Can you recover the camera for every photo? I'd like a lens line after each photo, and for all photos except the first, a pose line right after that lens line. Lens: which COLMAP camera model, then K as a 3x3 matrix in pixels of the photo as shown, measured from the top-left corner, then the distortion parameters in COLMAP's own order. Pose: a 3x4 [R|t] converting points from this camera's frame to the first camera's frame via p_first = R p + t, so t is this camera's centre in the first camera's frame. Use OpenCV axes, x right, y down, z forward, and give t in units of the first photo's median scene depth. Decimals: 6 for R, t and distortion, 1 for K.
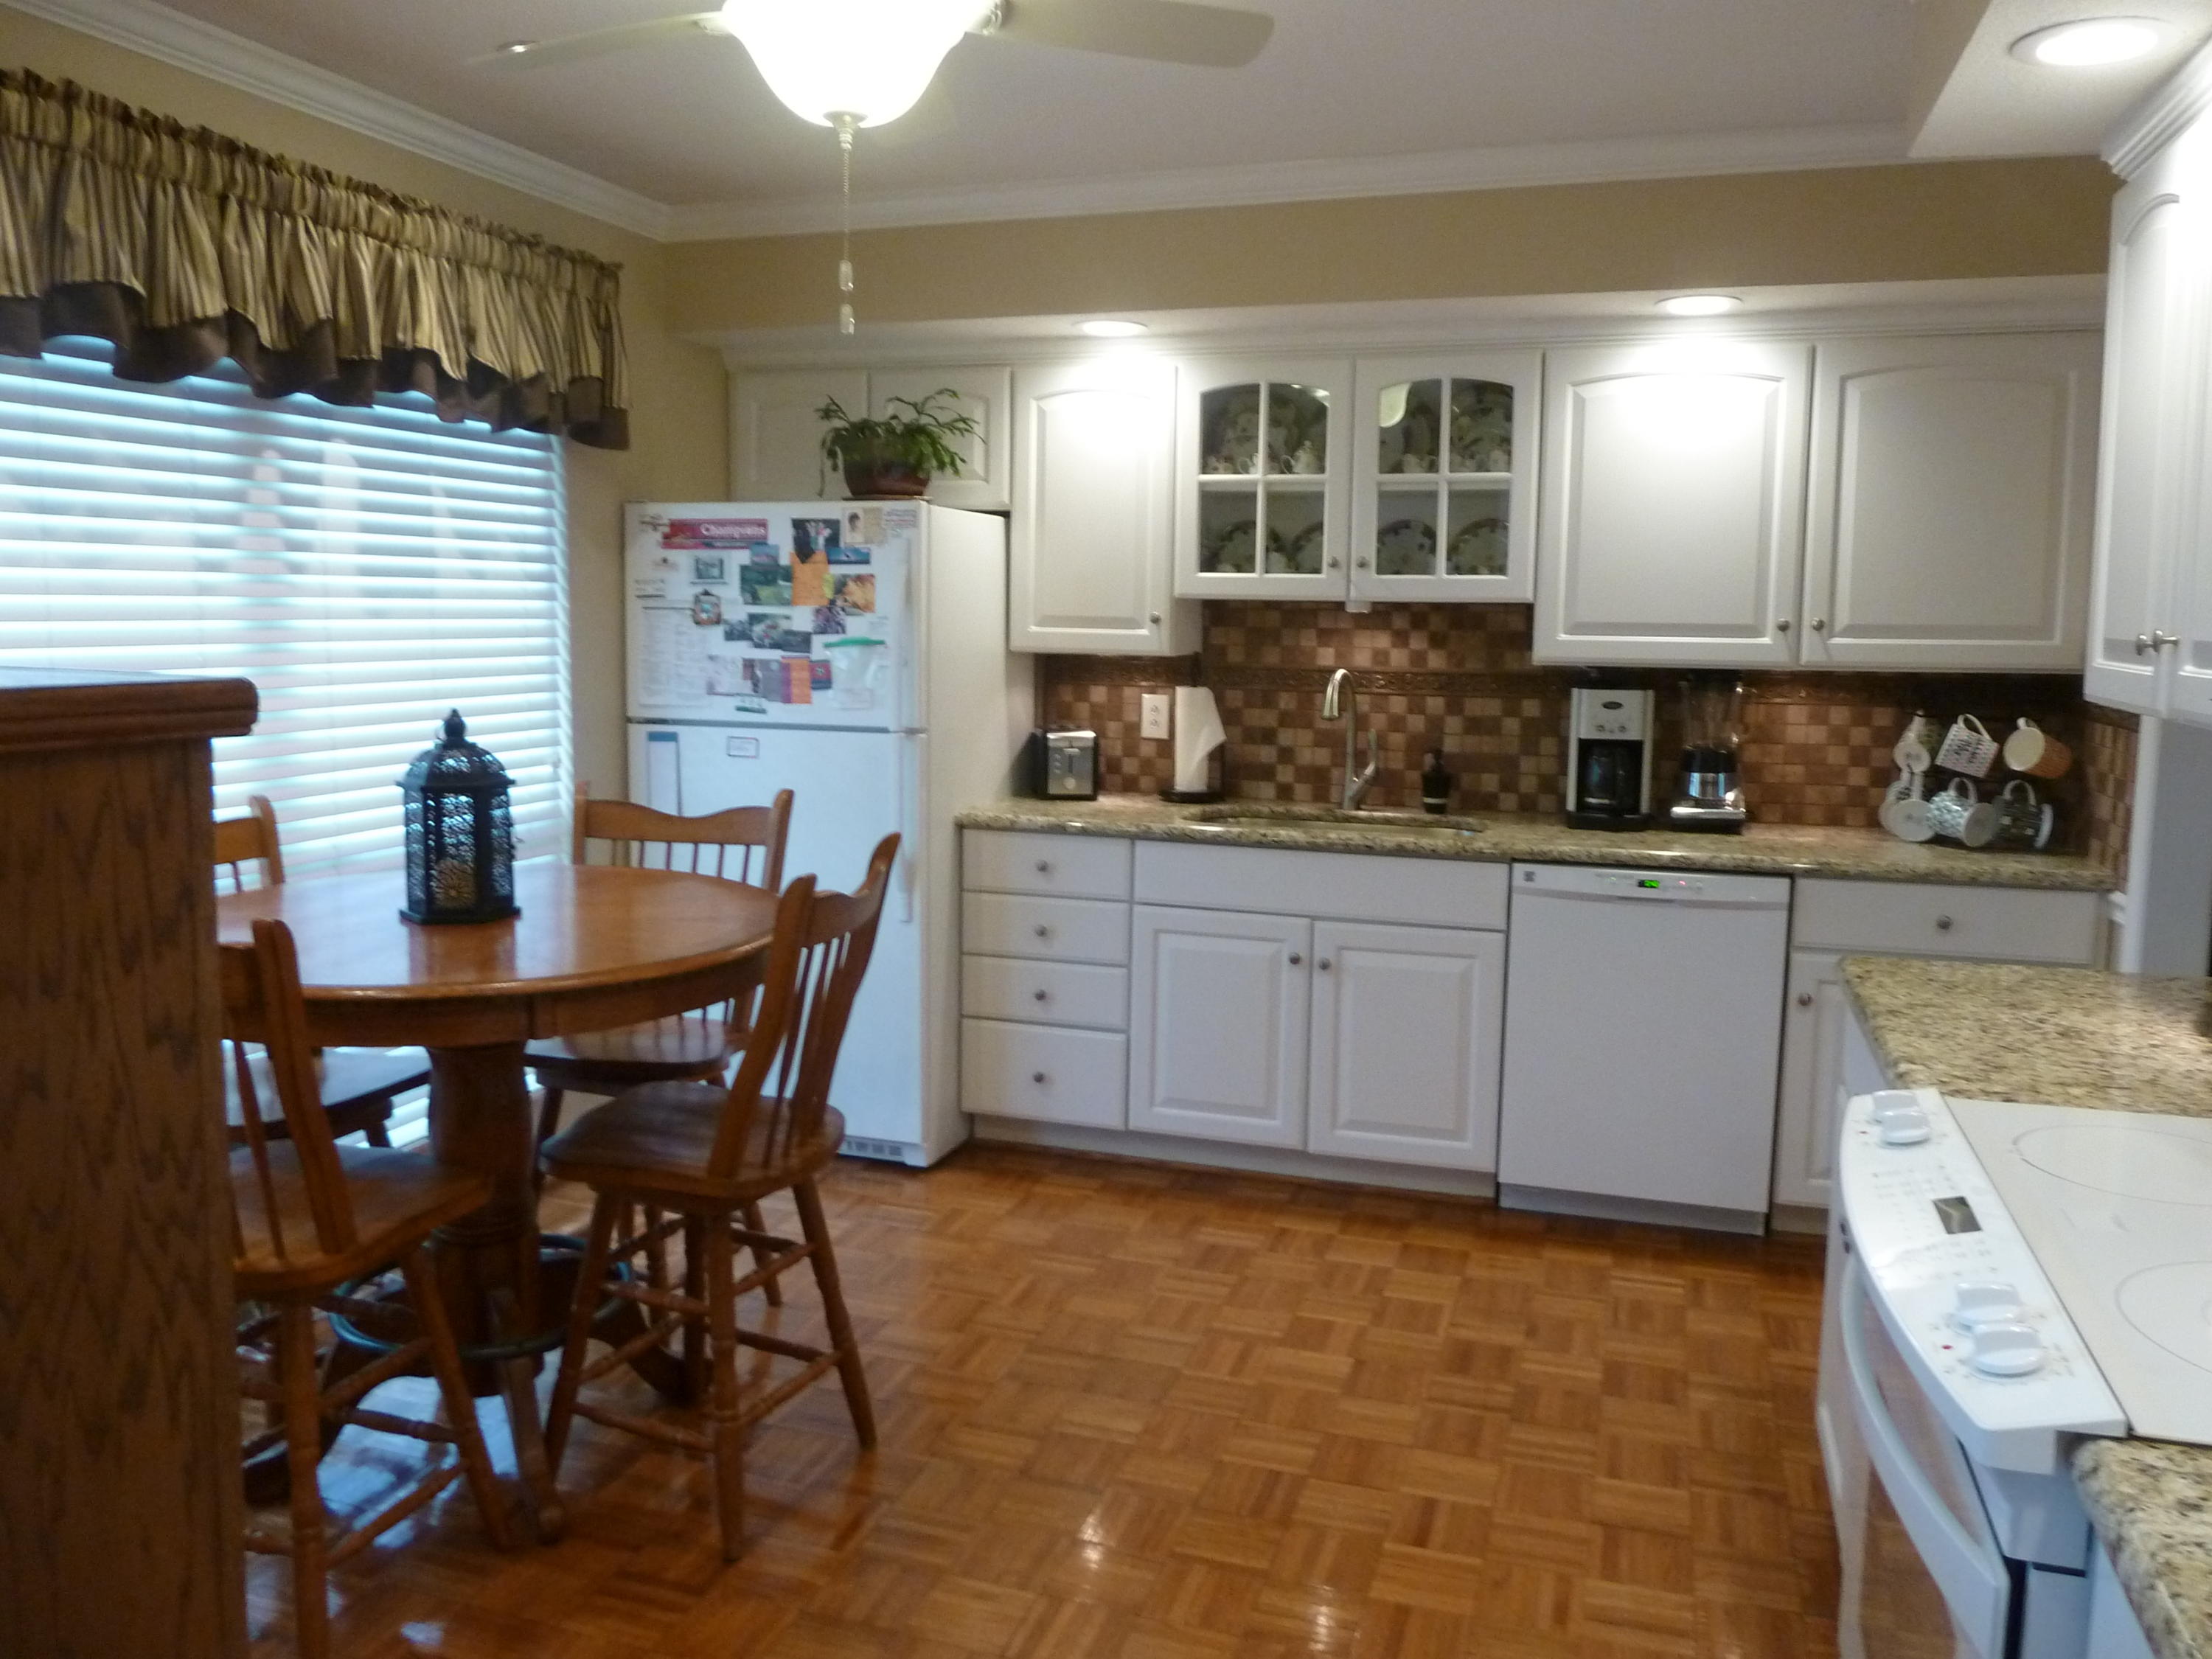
lens RADIAL K [[1660.5, 0, 1117.0], [0, 1660.5, 800.5], [0, 0, 1]] dist [-0.023869, -0.001272]
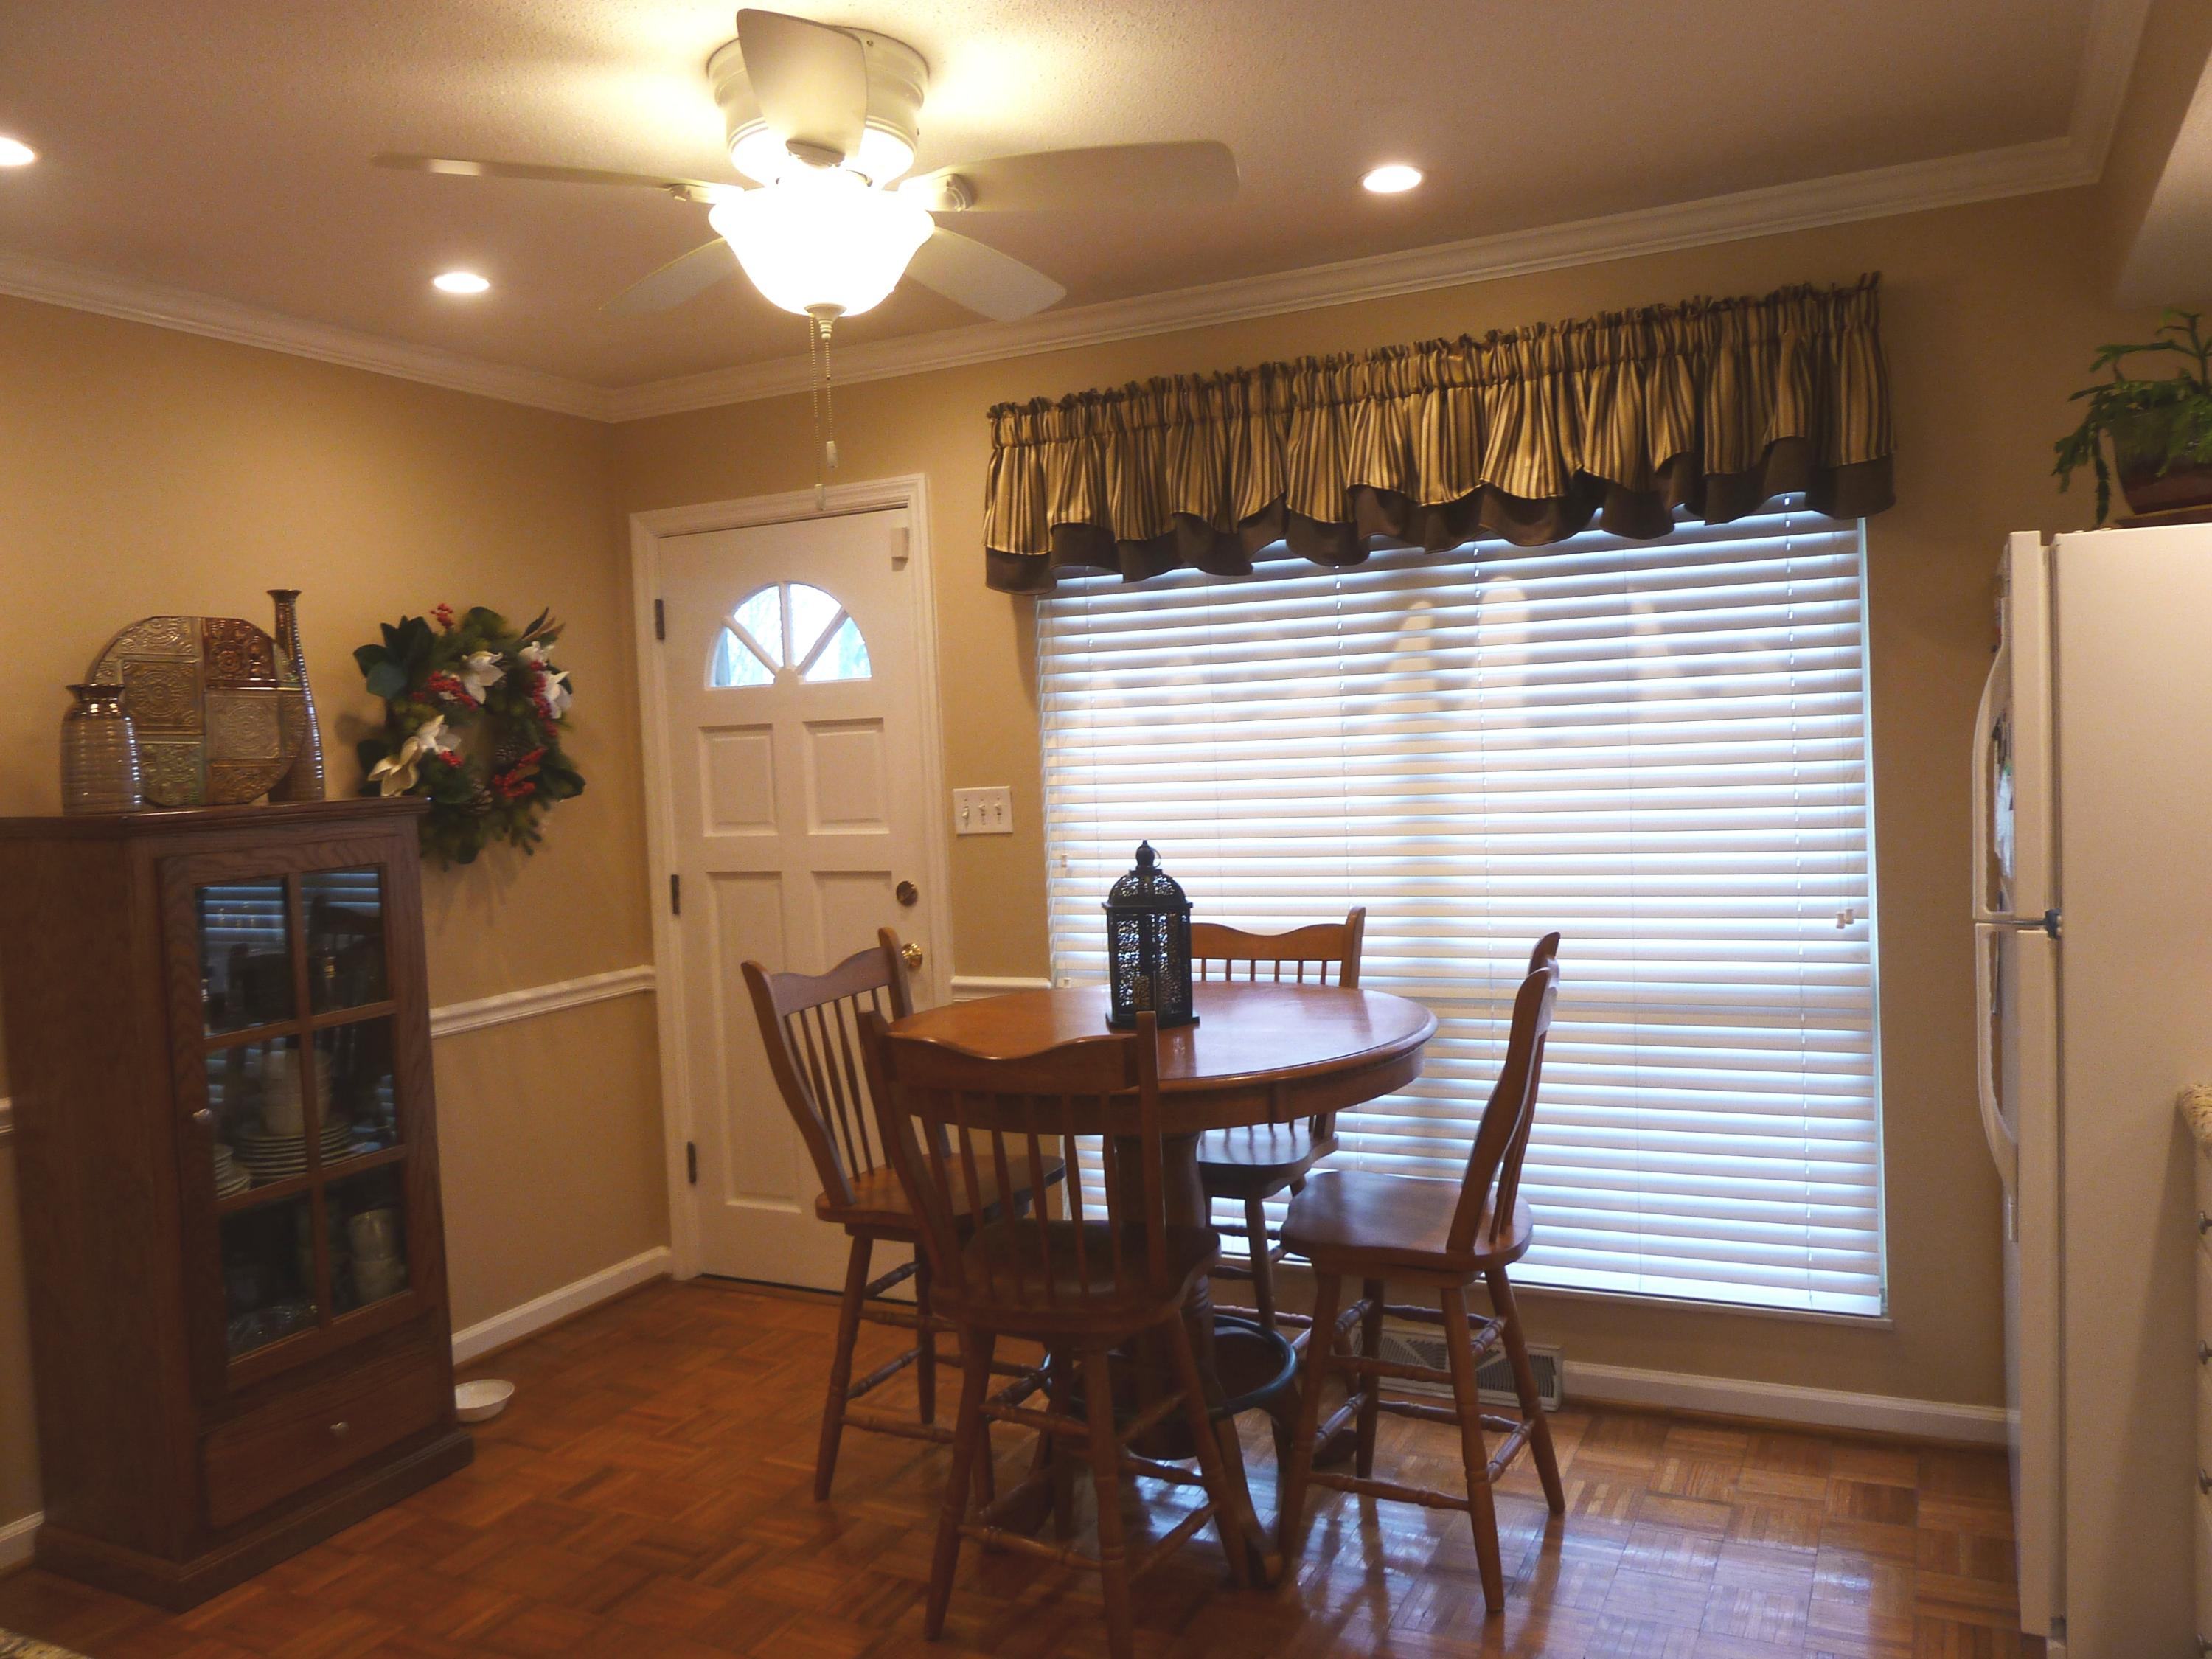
lens RADIAL K [[1660.5, 0, 1117.0], [0, 1660.5, 800.5], [0, 0, 1]] dist [-0.023869, -0.001272]
pose [[-0.118485, -0.022409, -0.992703, 0.631252], [-0.096155, 0.995306, -0.010991, -0.047157], [0.988289, 0.094151, -0.120083, 0.959091]]
